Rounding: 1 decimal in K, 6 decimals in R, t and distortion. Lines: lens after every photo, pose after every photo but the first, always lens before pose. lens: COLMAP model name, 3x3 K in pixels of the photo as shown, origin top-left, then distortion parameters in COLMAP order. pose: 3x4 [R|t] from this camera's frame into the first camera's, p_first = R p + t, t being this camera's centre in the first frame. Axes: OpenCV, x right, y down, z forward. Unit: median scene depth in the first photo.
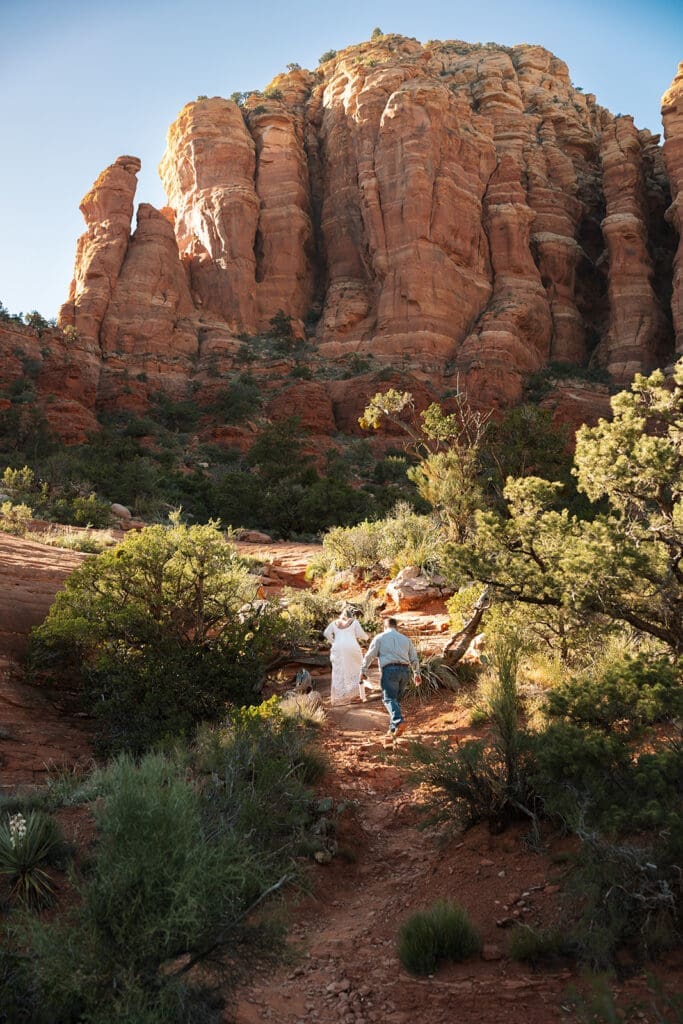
lens RADIAL K [[1150.9, 0, 341.5], [0, 1150.9, 512.0], [0, 0, 1]] dist [0.001852, 0.012060]
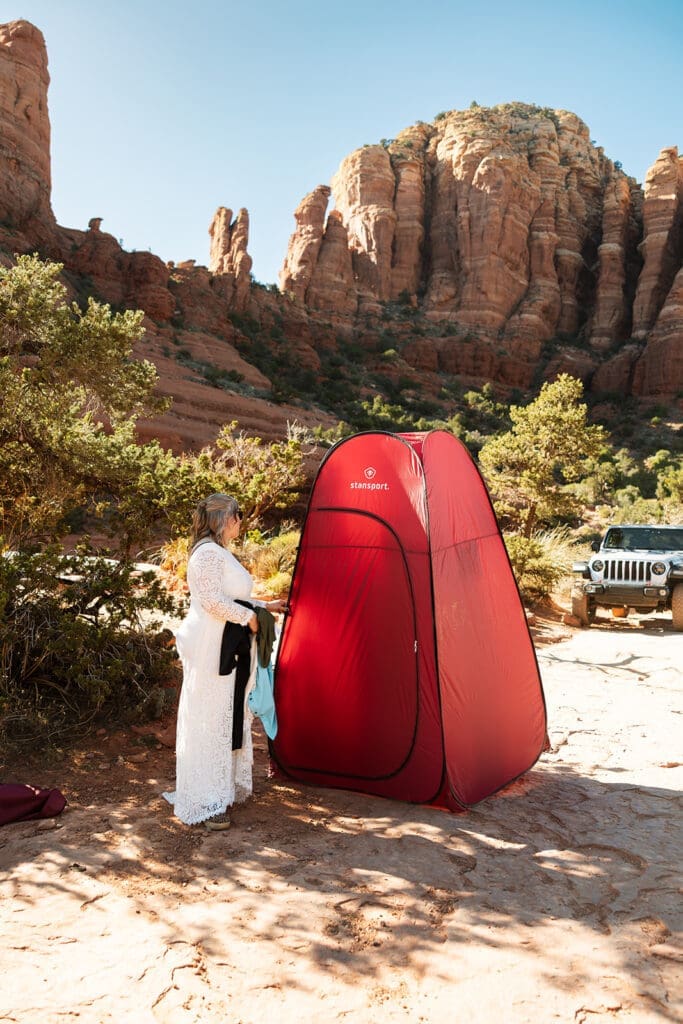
lens RADIAL K [[798.8, 0, 341.5], [0, 798.8, 512.0], [0, 0, 1]] dist [0.002975, -0.000182]
pose [[0.994685, 0.100476, -0.022486, -0.083166], [-0.095348, 0.981317, 0.167109, -0.035928], [0.038856, -0.164077, 0.985682, -0.225700]]
